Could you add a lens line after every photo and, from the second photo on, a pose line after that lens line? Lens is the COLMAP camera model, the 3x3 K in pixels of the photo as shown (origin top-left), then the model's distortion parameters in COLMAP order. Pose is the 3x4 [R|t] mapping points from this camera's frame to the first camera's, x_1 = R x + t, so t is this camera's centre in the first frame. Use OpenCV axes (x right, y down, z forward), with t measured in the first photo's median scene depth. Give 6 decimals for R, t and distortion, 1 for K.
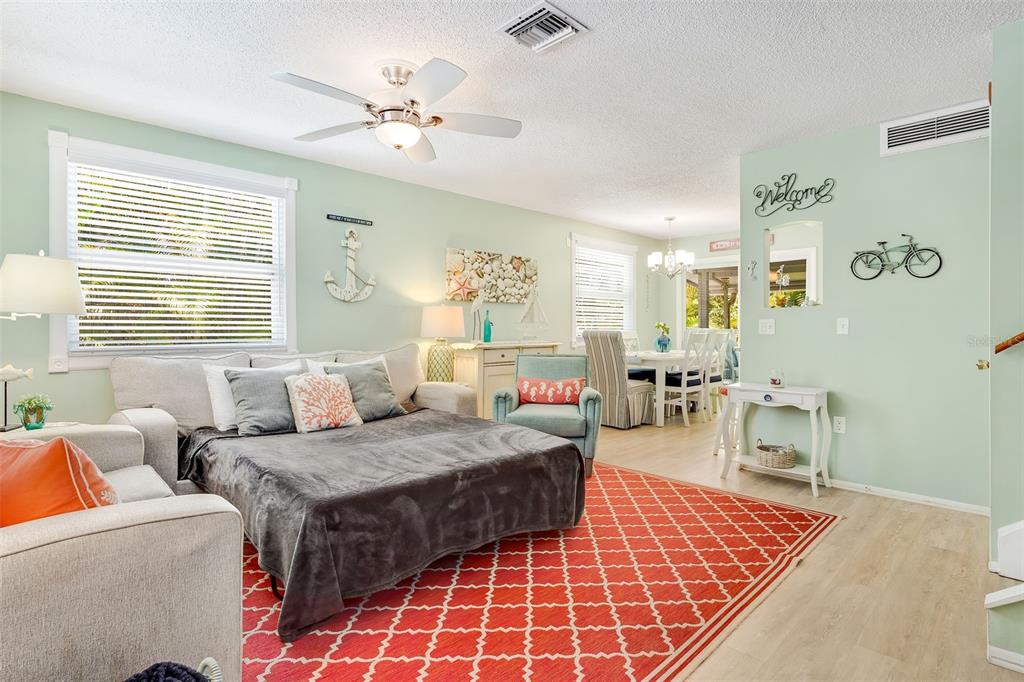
lens RADIAL K [[503.7, 0, 499.8], [0, 503.7, 350.3], [0, 0, 1]] dist [-0.006310, 0.002551]
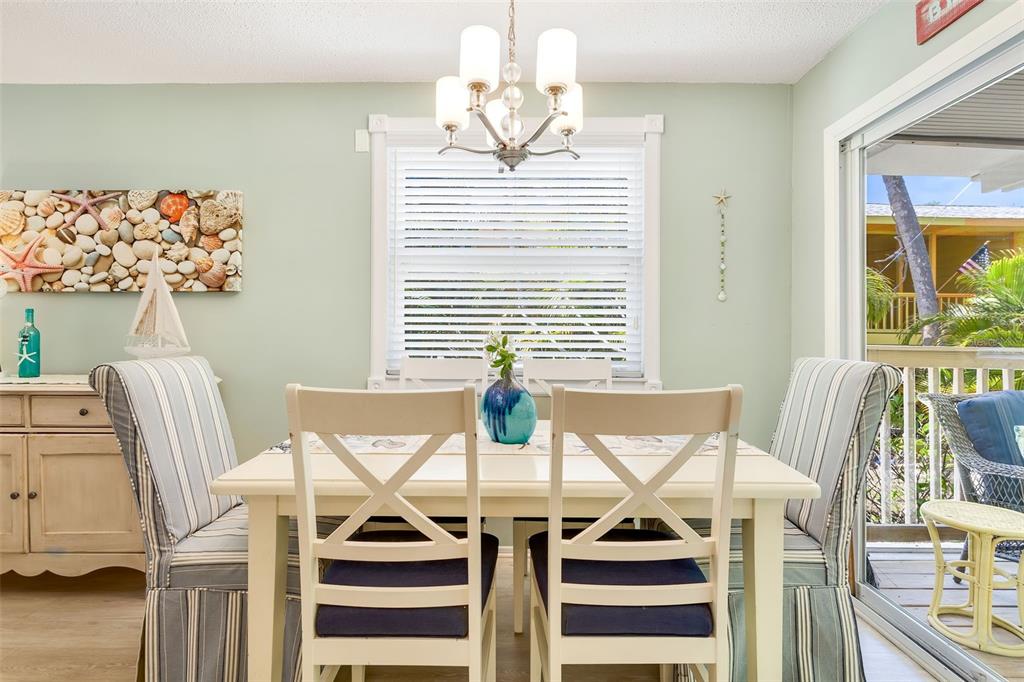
lens RADIAL K [[503.7, 0, 516.4], [0, 503.7, 336.7], [0, 0, 1]] dist [-0.006310, 0.002551]
pose [[0.728709, 0.001359, -0.684822, 0.715240], [-0.036188, 0.998677, -0.036525, -0.061110], [0.683867, 0.051399, 0.727794, 1.114066]]
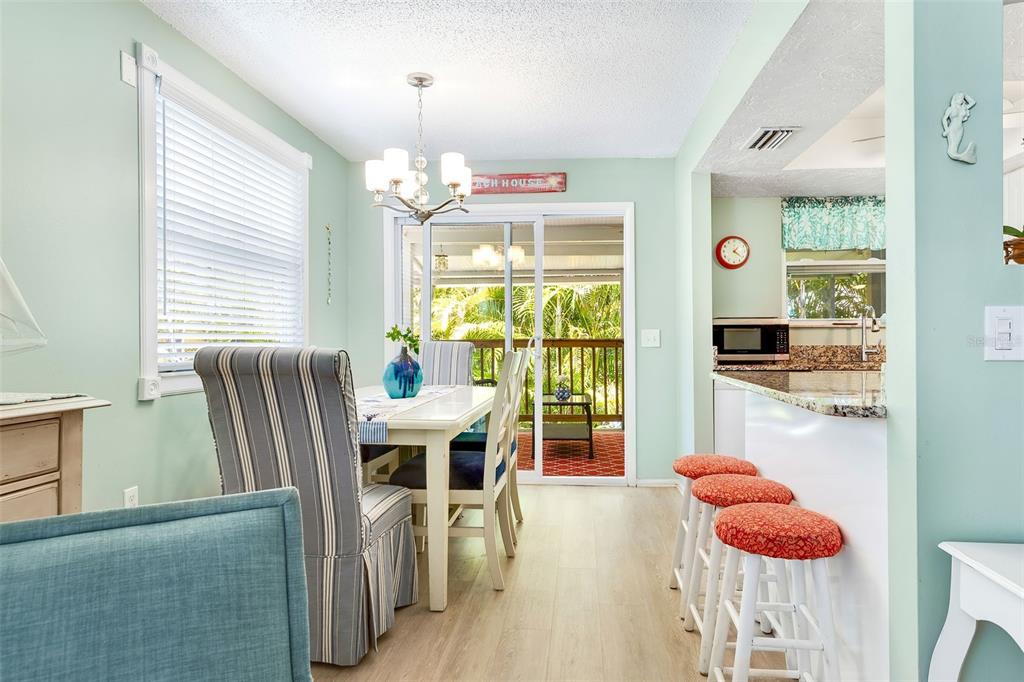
lens RADIAL K [[594.9, 0, 552.9], [0, 594.9, 339.4], [0, 0, 1]] dist [-0.000504, 0.002789]
pose [[0.719410, -0.001671, 0.694584, 0.094548], [0.034236, 0.998867, -0.033057, -0.033085], [-0.693742, 0.047561, 0.718652, 0.776602]]
